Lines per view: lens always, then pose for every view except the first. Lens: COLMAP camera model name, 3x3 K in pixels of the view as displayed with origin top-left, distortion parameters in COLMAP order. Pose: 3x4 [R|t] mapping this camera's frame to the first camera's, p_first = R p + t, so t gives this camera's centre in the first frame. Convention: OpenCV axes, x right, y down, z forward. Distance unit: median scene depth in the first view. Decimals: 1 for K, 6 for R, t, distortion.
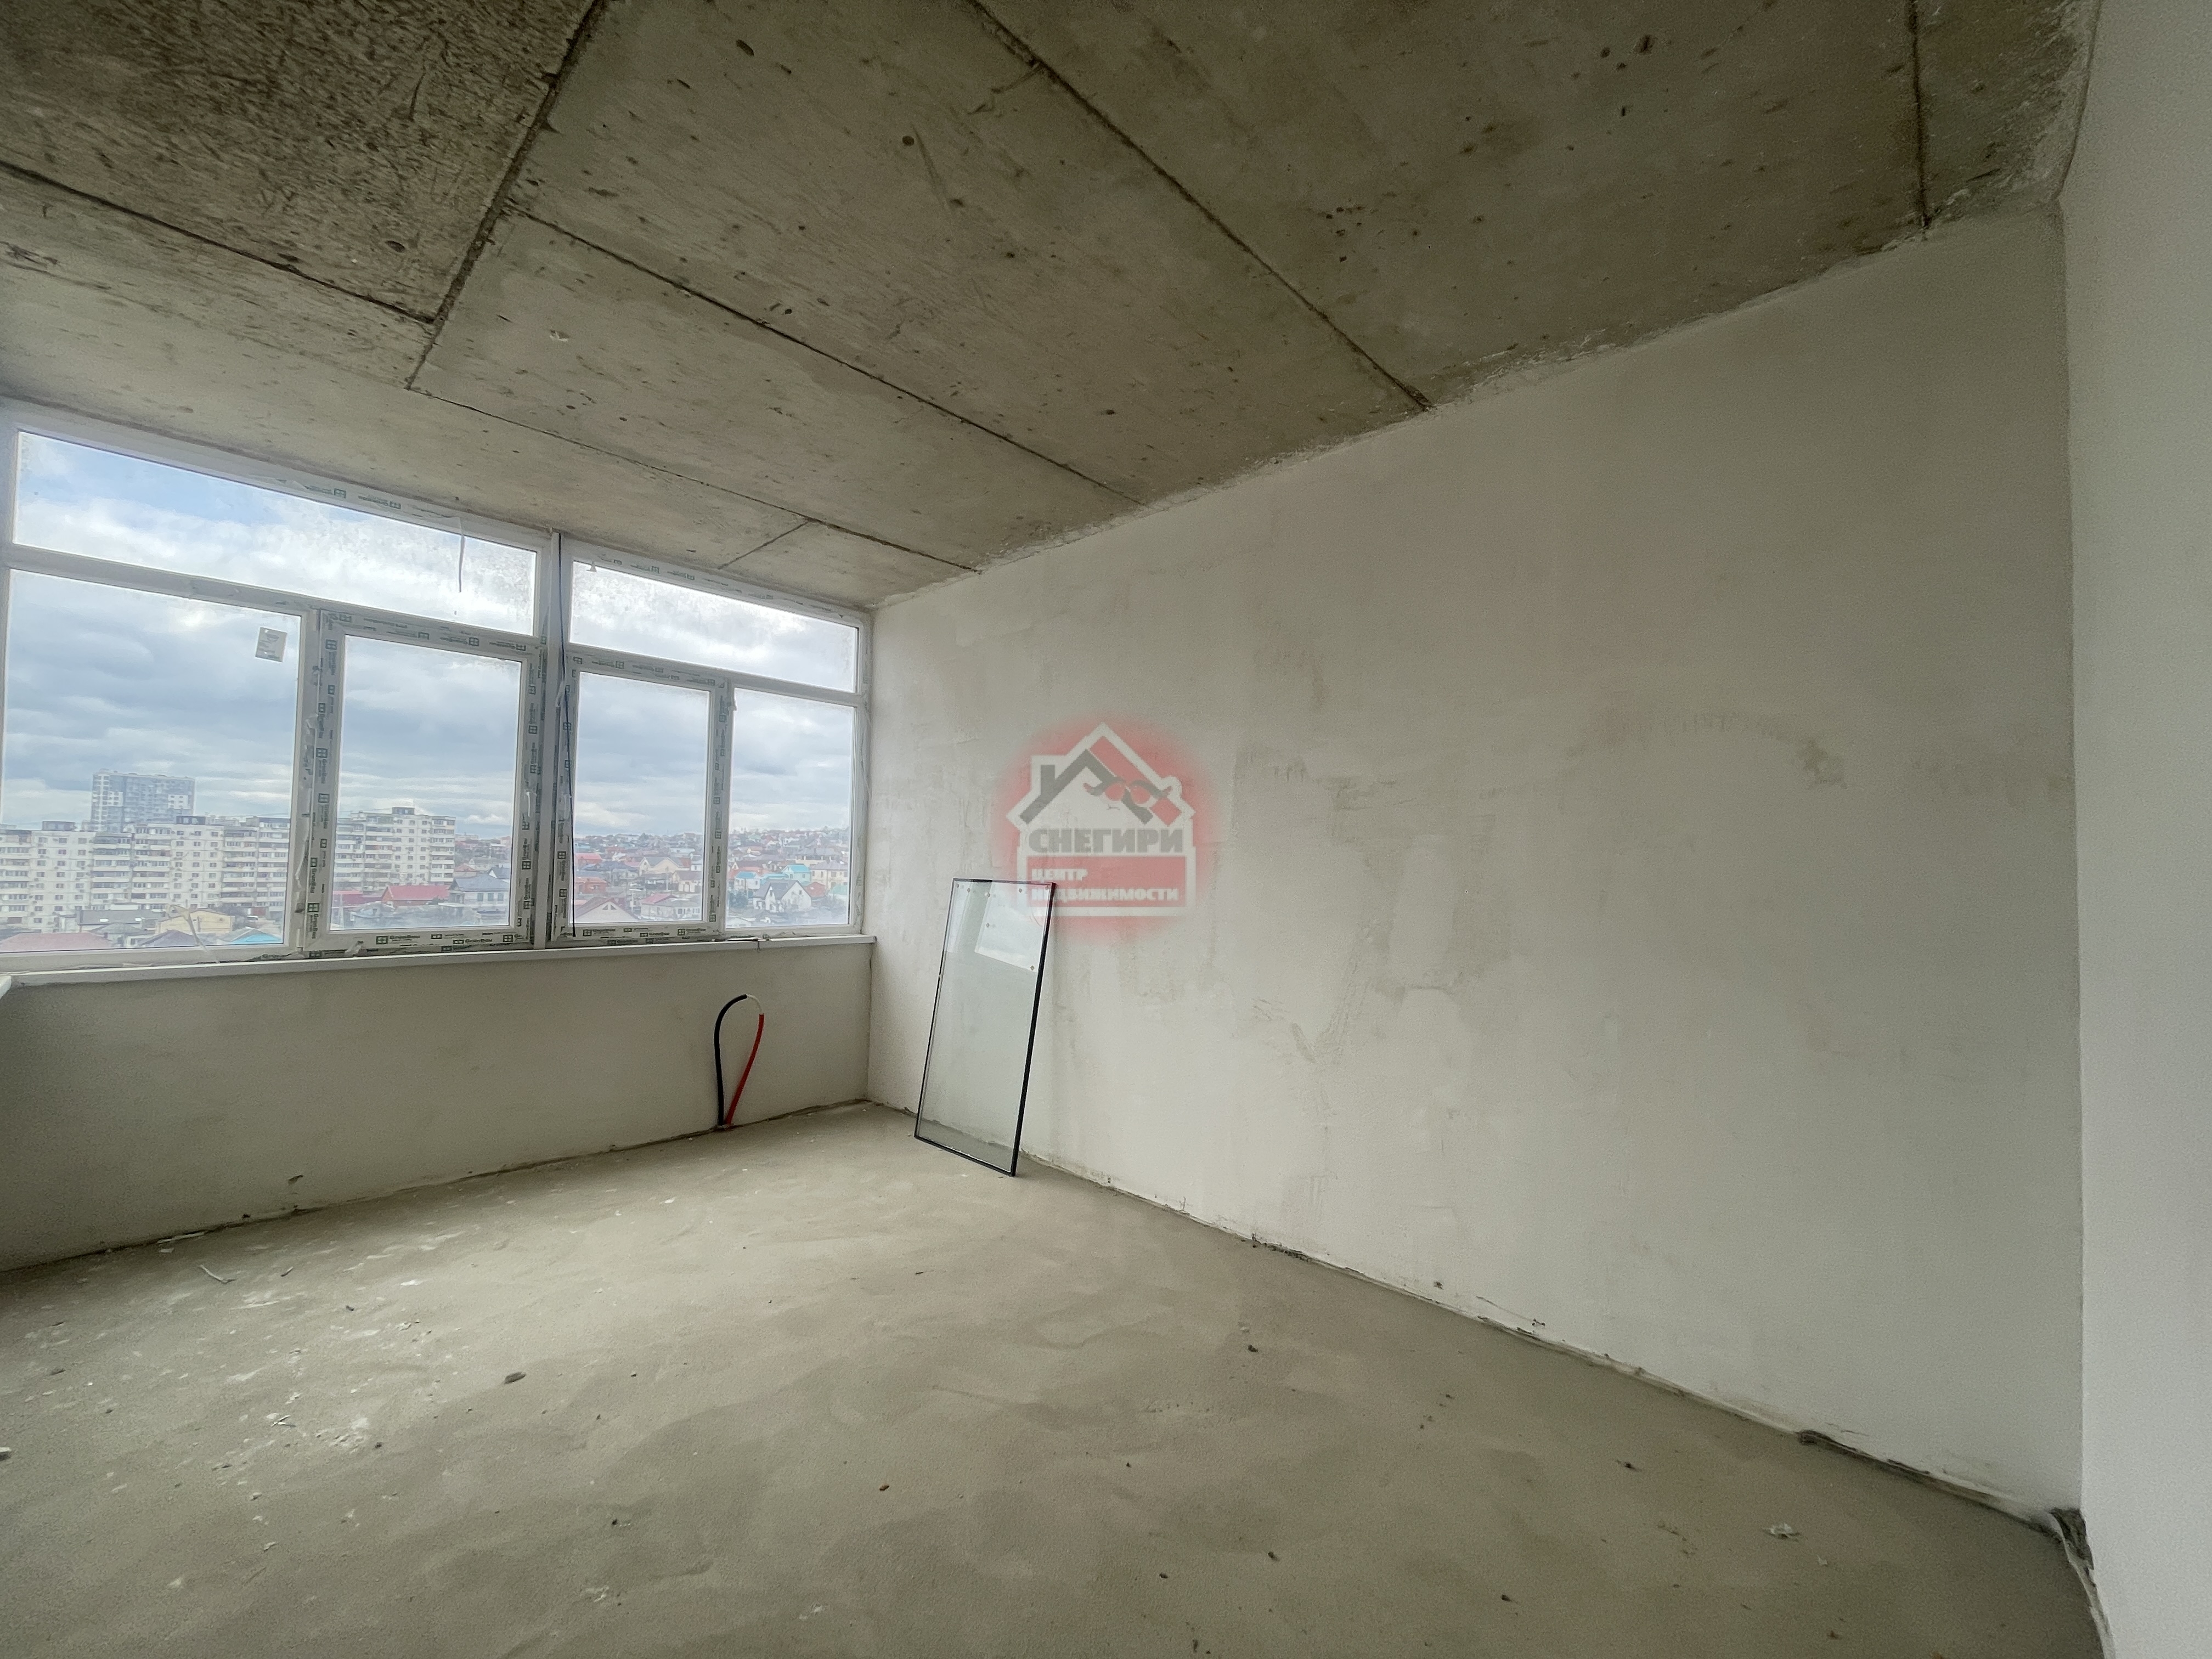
lens RADIAL K [[887.1, 0, 1097.4], [0, 887.1, 838.3], [0, 0, 1]] dist [-0.000278, -0.000749]
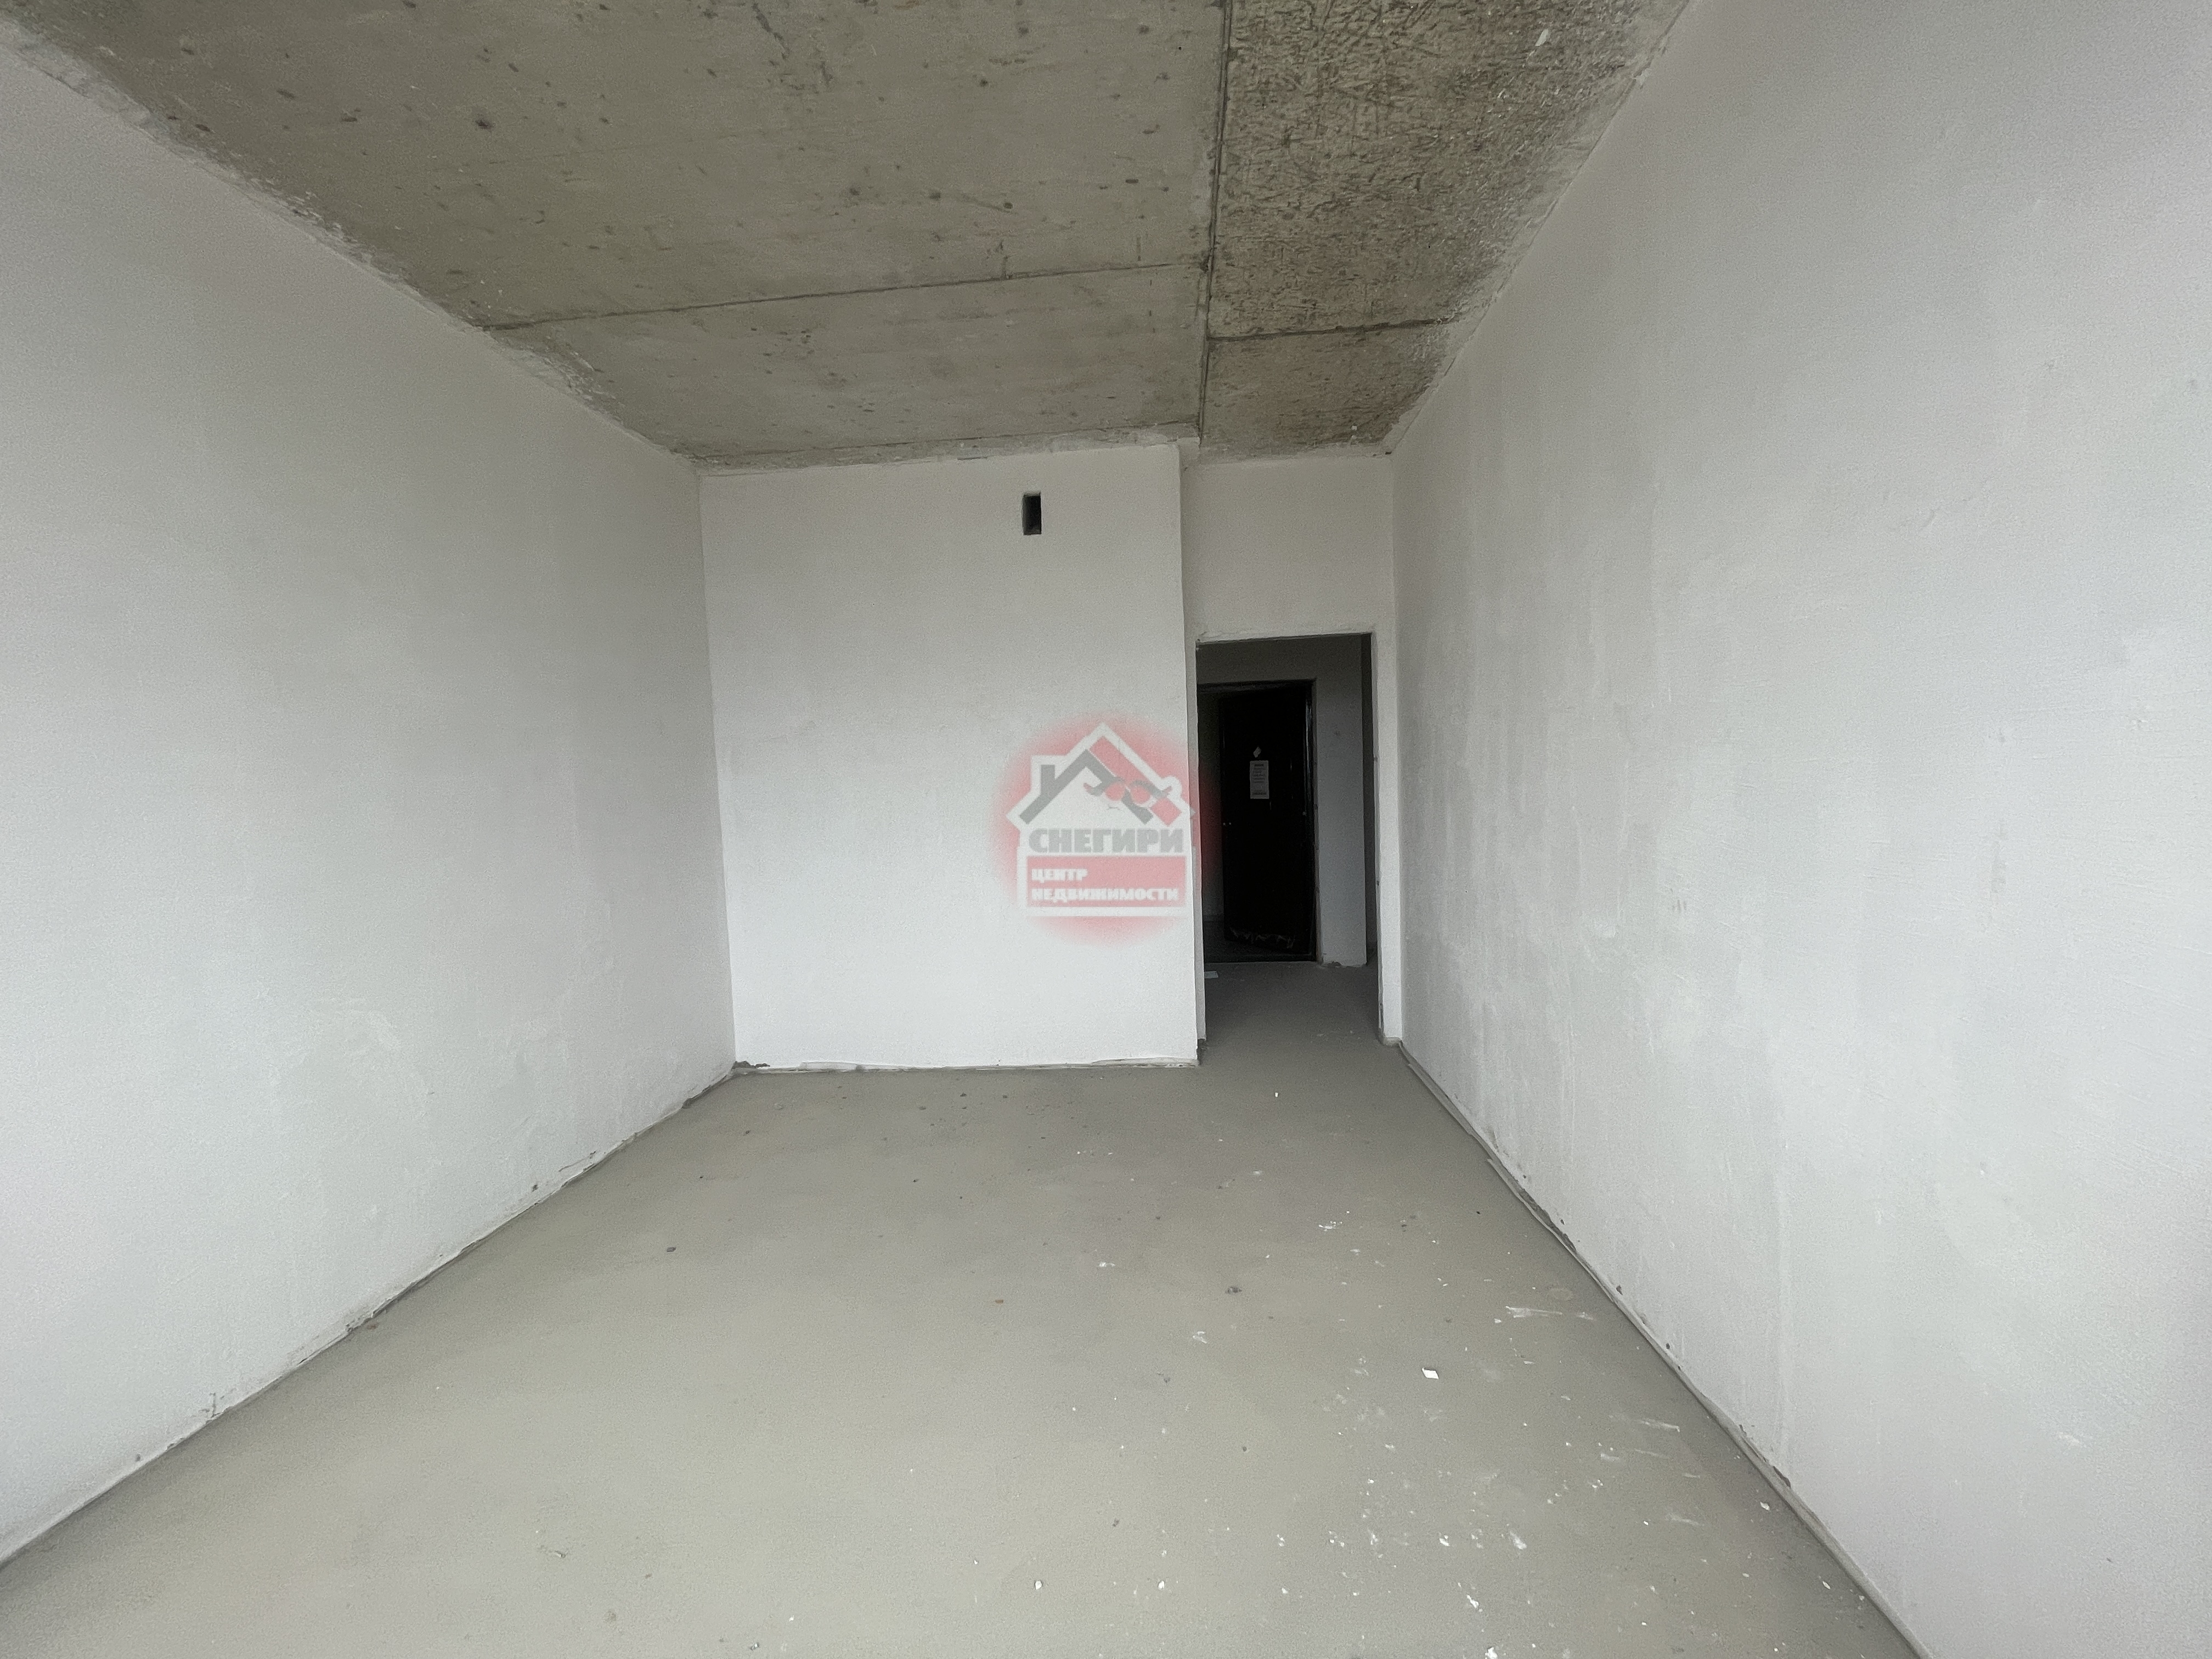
lens RADIAL K [[893.0, 0, 1100.2], [0, 893.0, 839.5], [0, 0, 1]] dist [-0.000579, 0.000113]
pose [[-0.629586, -0.048238, 0.775432, -0.727780], [-0.000206, 0.998081, 0.061921, 0.014214], [-0.776931, 0.038825, -0.628388, 0.955427]]
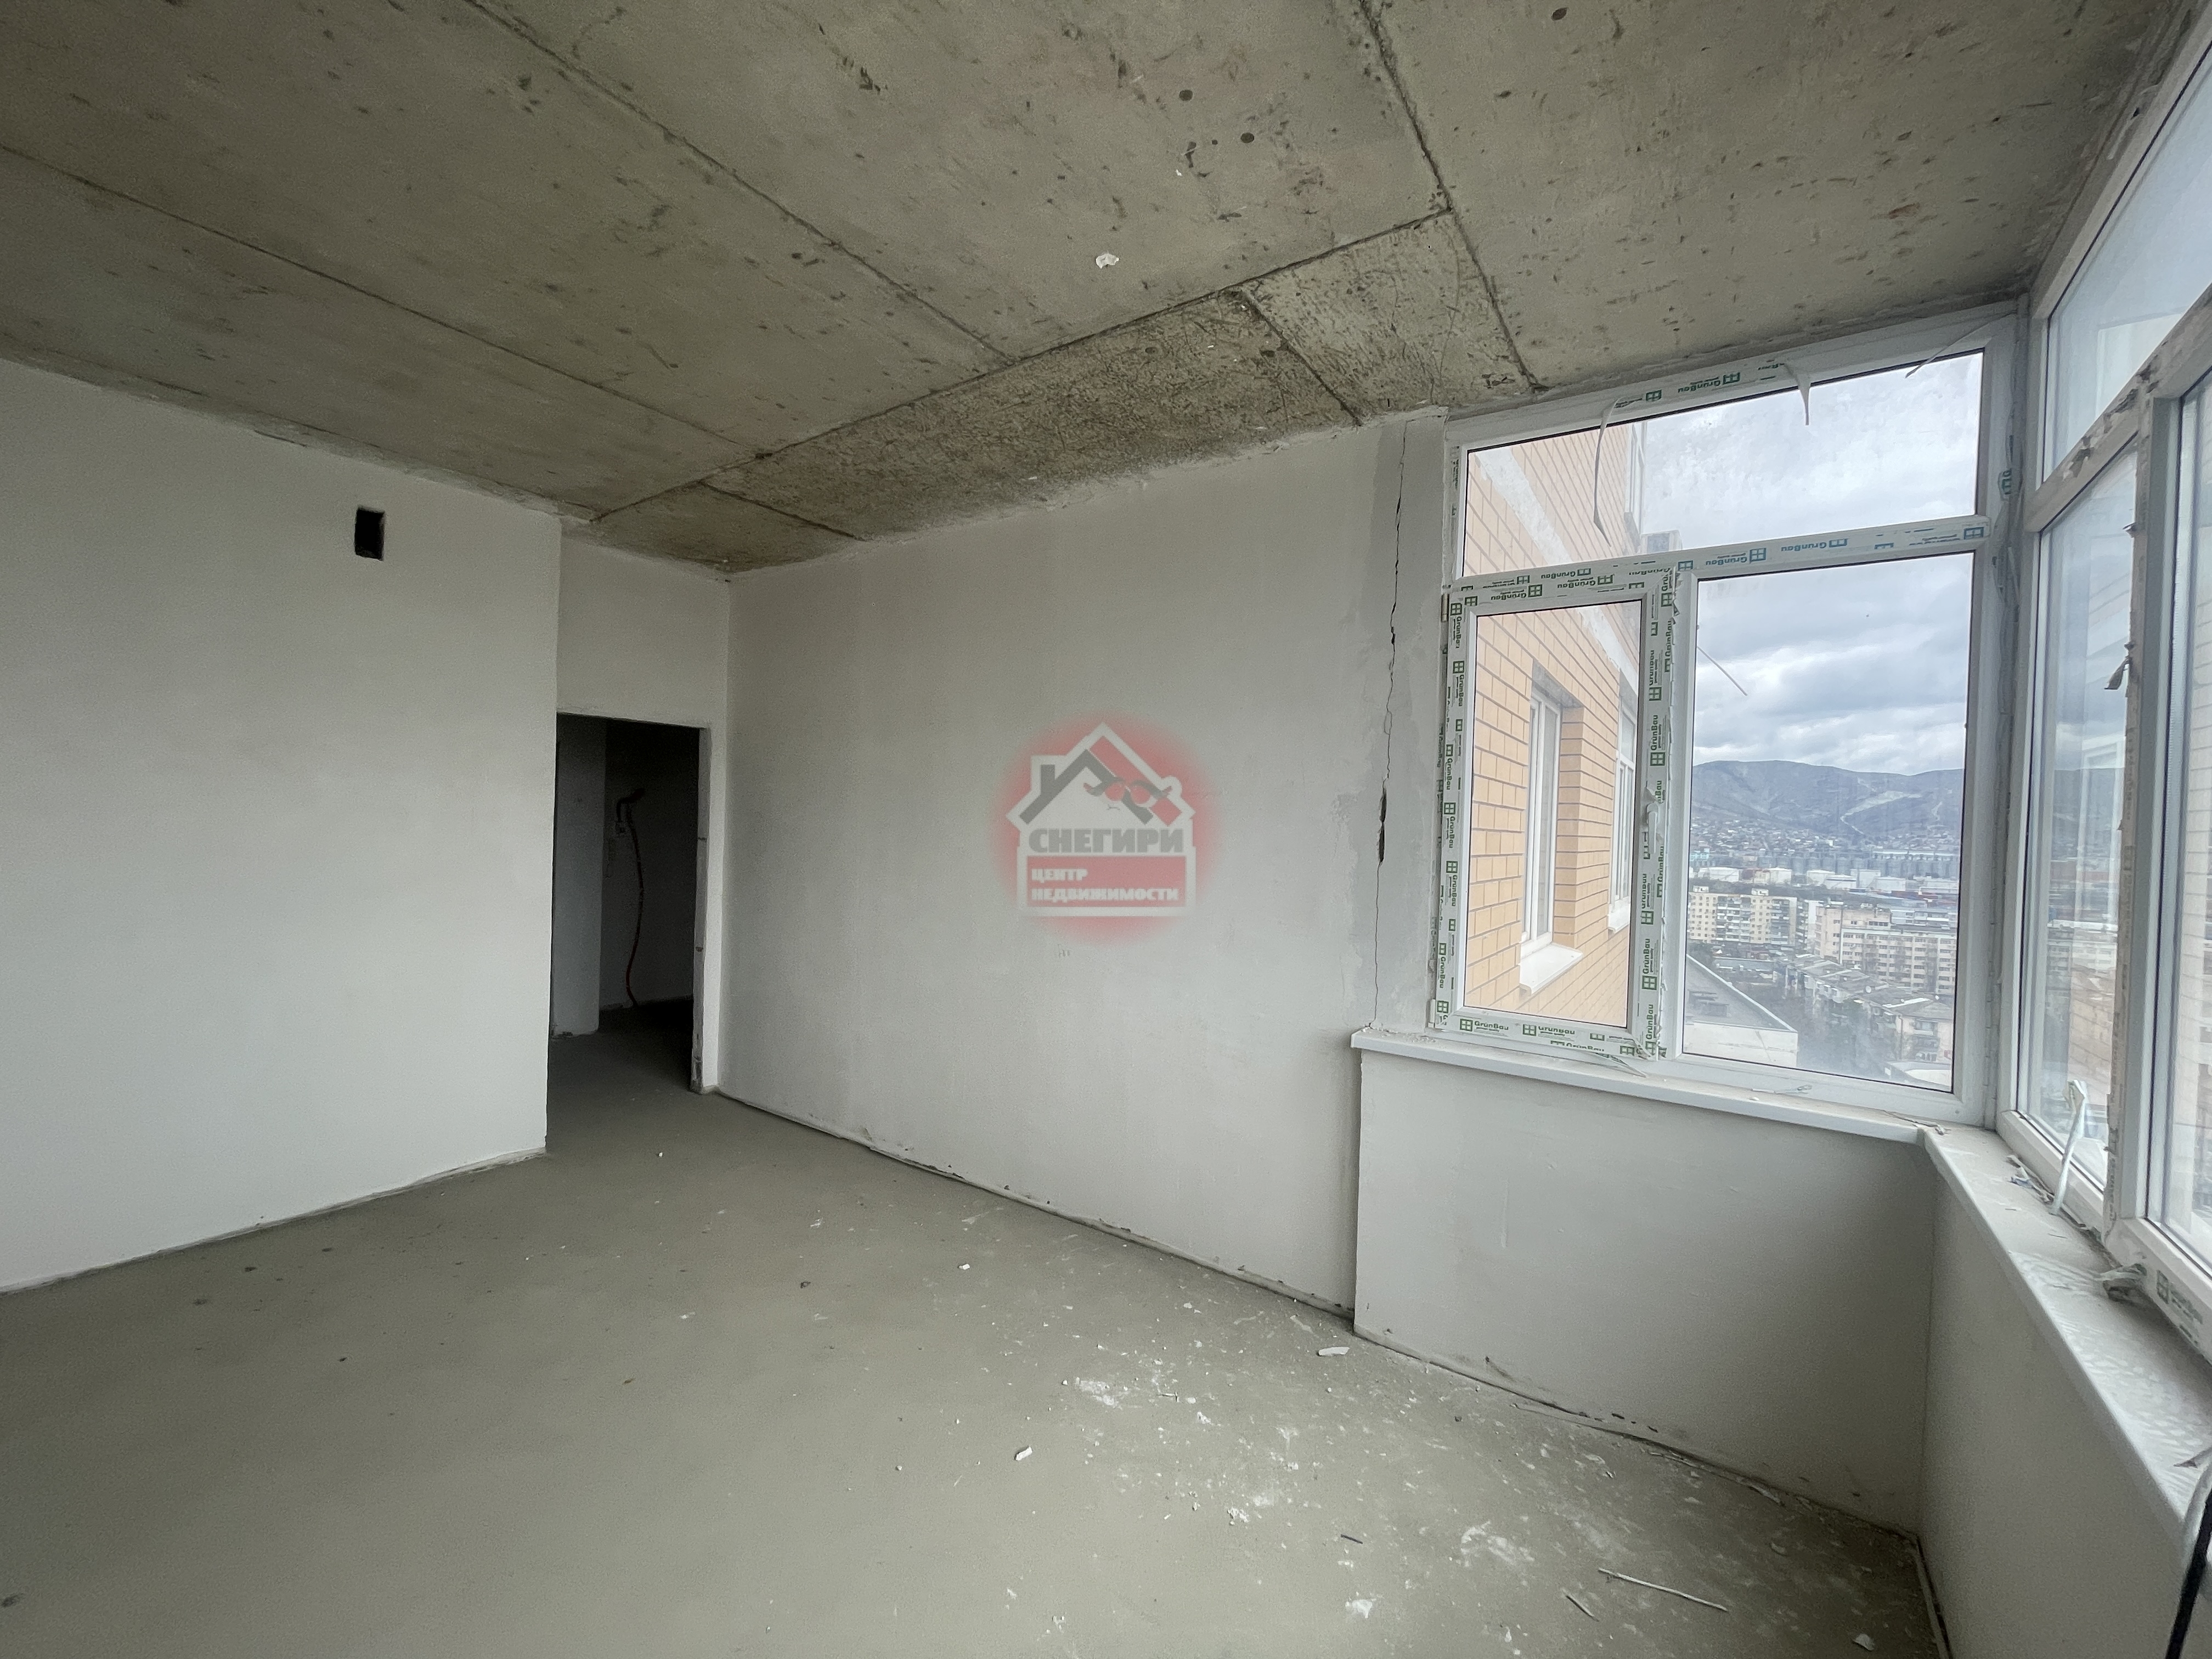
lens RADIAL K [[893.0, 0, 1100.2], [0, 893.0, 839.5], [0, 0, 1]] dist [-0.000579, 0.000113]
pose [[-0.987839, -0.051719, -0.146628, -0.394732], [-0.049235, 0.998576, -0.020518, -0.024482], [0.147480, -0.013049, -0.988979, 1.375399]]
